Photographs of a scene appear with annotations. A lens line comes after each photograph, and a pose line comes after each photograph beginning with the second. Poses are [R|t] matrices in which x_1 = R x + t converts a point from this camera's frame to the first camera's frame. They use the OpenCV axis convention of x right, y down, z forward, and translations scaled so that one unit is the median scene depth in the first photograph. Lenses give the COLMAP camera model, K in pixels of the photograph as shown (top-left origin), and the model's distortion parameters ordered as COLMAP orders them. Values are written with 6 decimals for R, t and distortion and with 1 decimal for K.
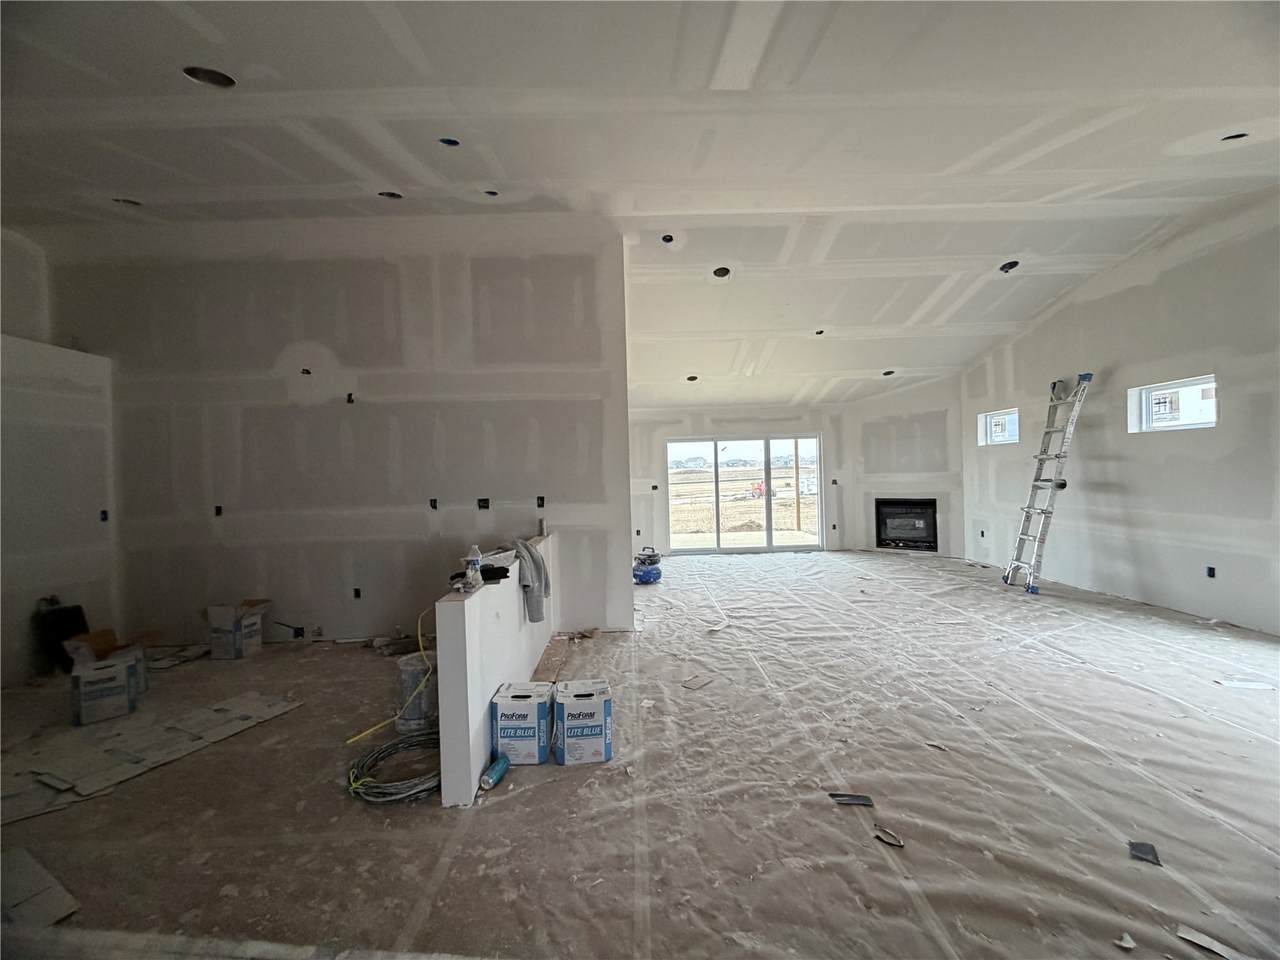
lens RADIAL K [[519.4, 0, 640.0], [0, 519.4, 480.0], [0, 0, 1]] dist [-0.000033, -0.000024]
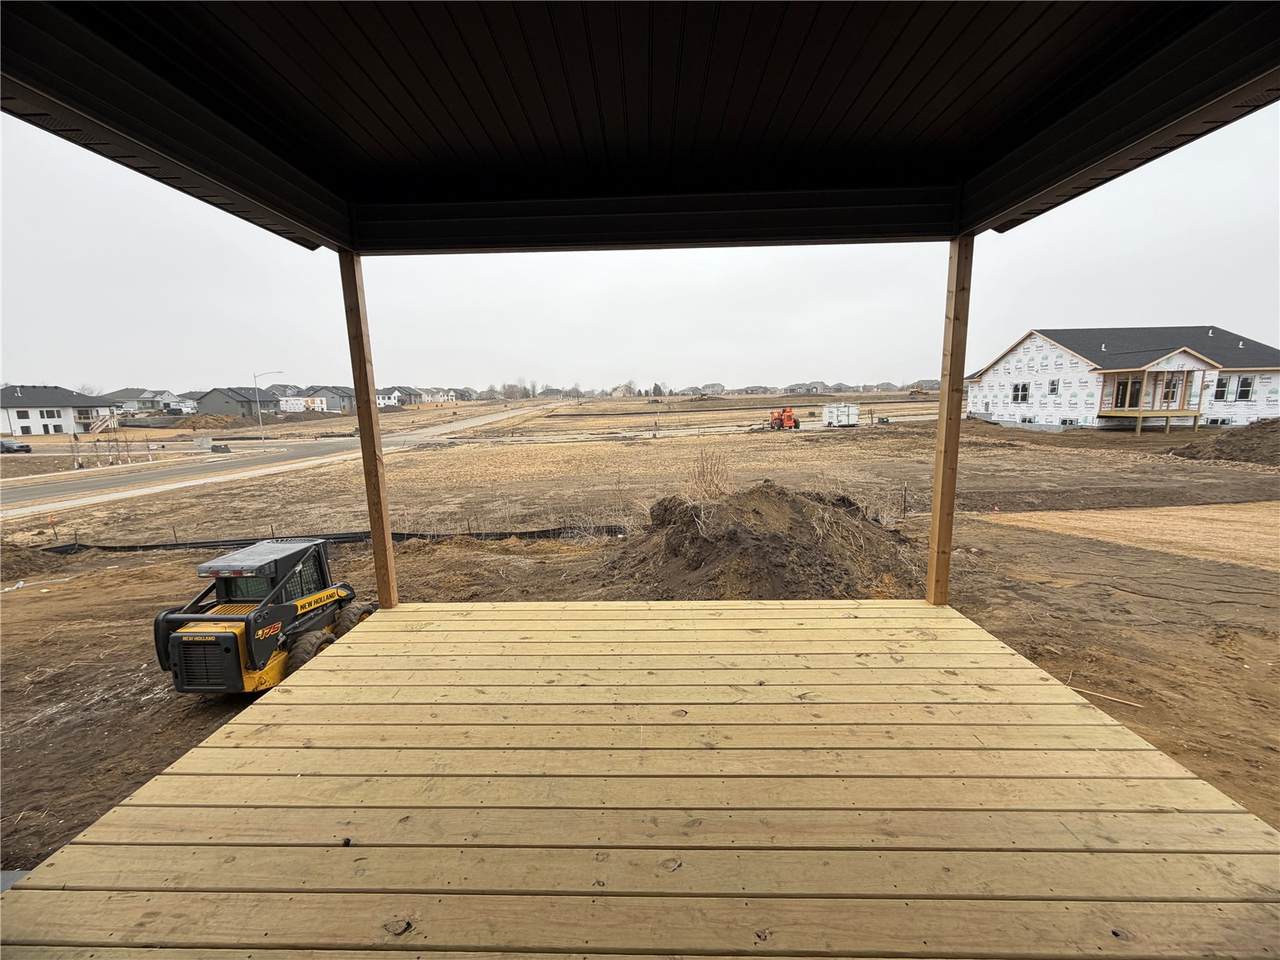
lens RADIAL K [[519.4, 0, 640.0], [0, 519.4, 480.0], [0, 0, 1]] dist [-0.000033, -0.000024]
pose [[0.999426, 0.014327, -0.030713, 0.230135], [-0.009903, 0.990154, 0.139633, -0.007869], [0.032411, -0.139249, 0.989727, 1.111940]]
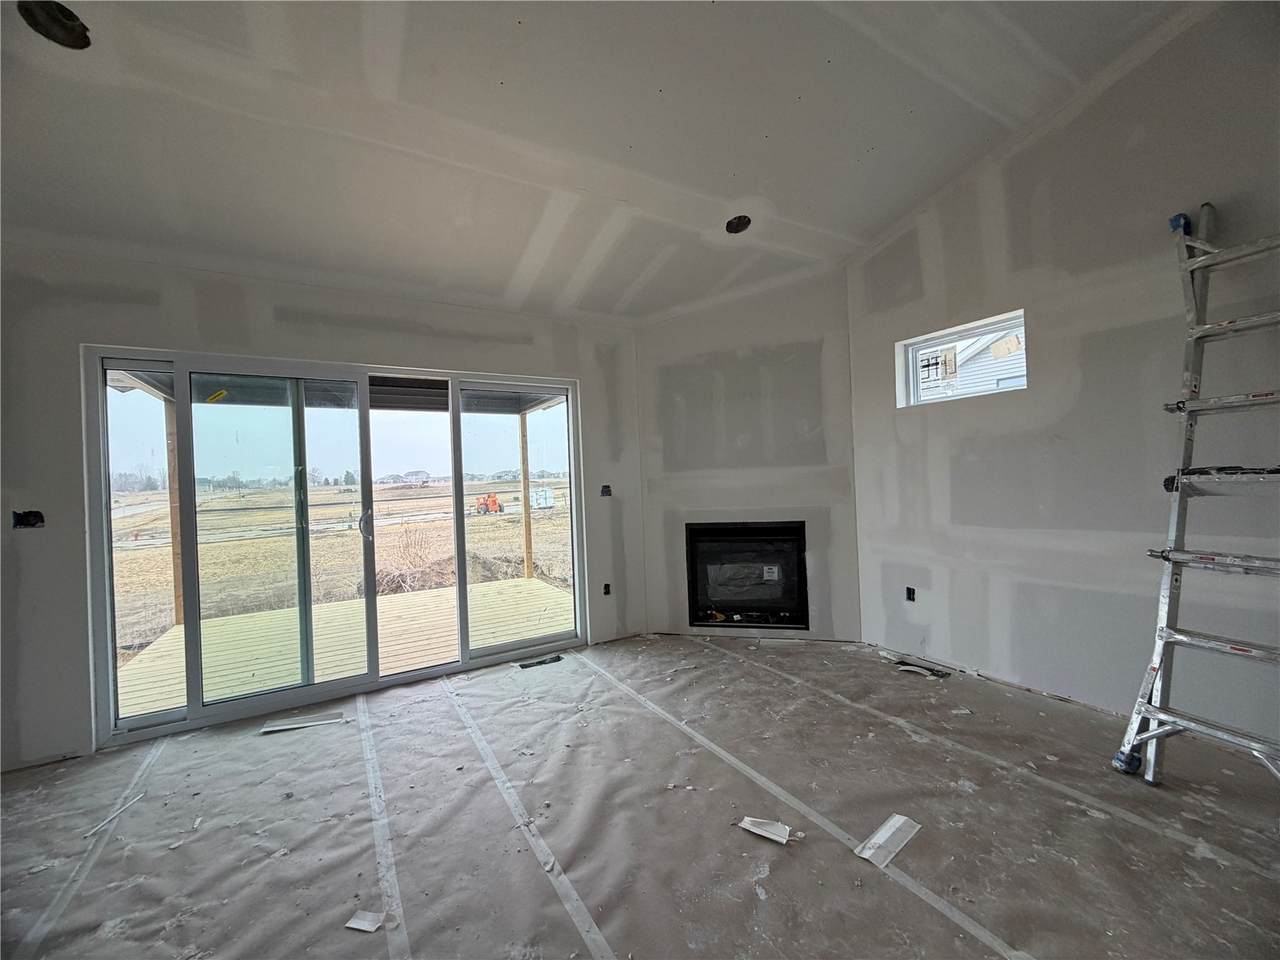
lens RADIAL K [[519.4, 0, 640.0], [0, 519.4, 480.0], [0, 0, 1]] dist [-0.000033, -0.000024]
pose [[0.872399, -0.003396, 0.488784, 0.188422], [0.017002, 0.999582, -0.023400, 0.006126], [-0.488500, 0.028725, 0.872091, 0.621196]]
